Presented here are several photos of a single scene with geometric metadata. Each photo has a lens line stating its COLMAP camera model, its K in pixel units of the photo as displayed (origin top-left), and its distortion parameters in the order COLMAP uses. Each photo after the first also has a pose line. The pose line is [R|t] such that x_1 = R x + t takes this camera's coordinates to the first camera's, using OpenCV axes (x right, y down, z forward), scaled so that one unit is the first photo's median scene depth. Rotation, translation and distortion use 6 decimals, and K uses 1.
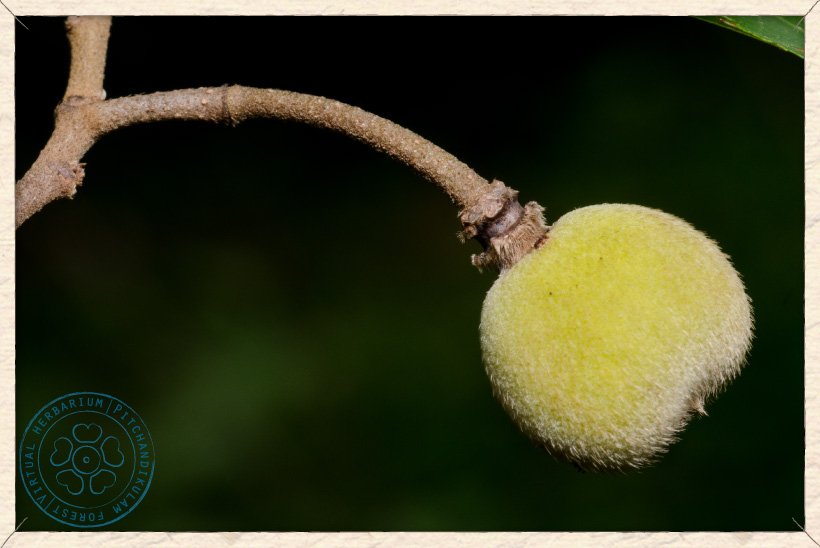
lens RADIAL K [[1248.5, 0, 408.5], [0, 1248.5, 273.7], [0, 0, 1]] dist [0.014946, 0.000000]
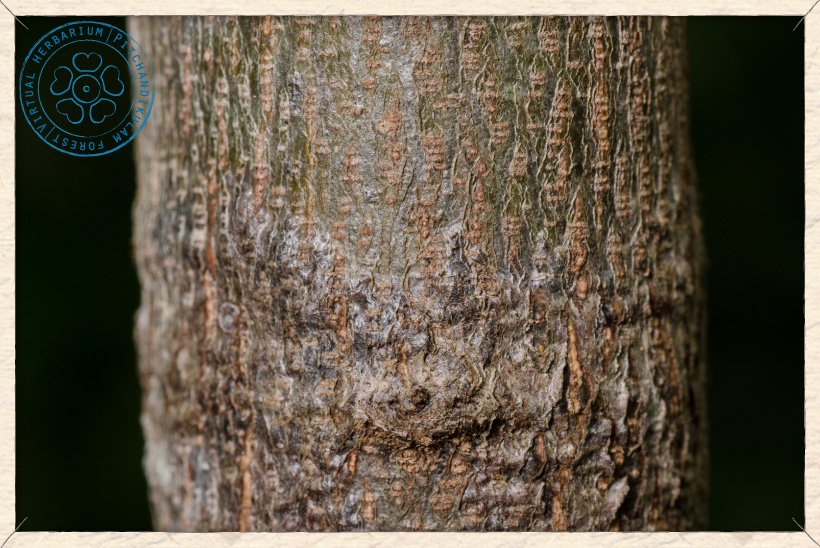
lens RADIAL K [[1248.5, 0, 411.7], [0, 1248.5, 273.5], [0, 0, 1]] dist [0.014946, 0.000000]
pose [[0.999996, -0.000159, 0.002865, 0.000030], [0.000189, 0.999944, -0.010548, 0.307425], [-0.002863, 0.010549, 0.999940, -0.000385]]
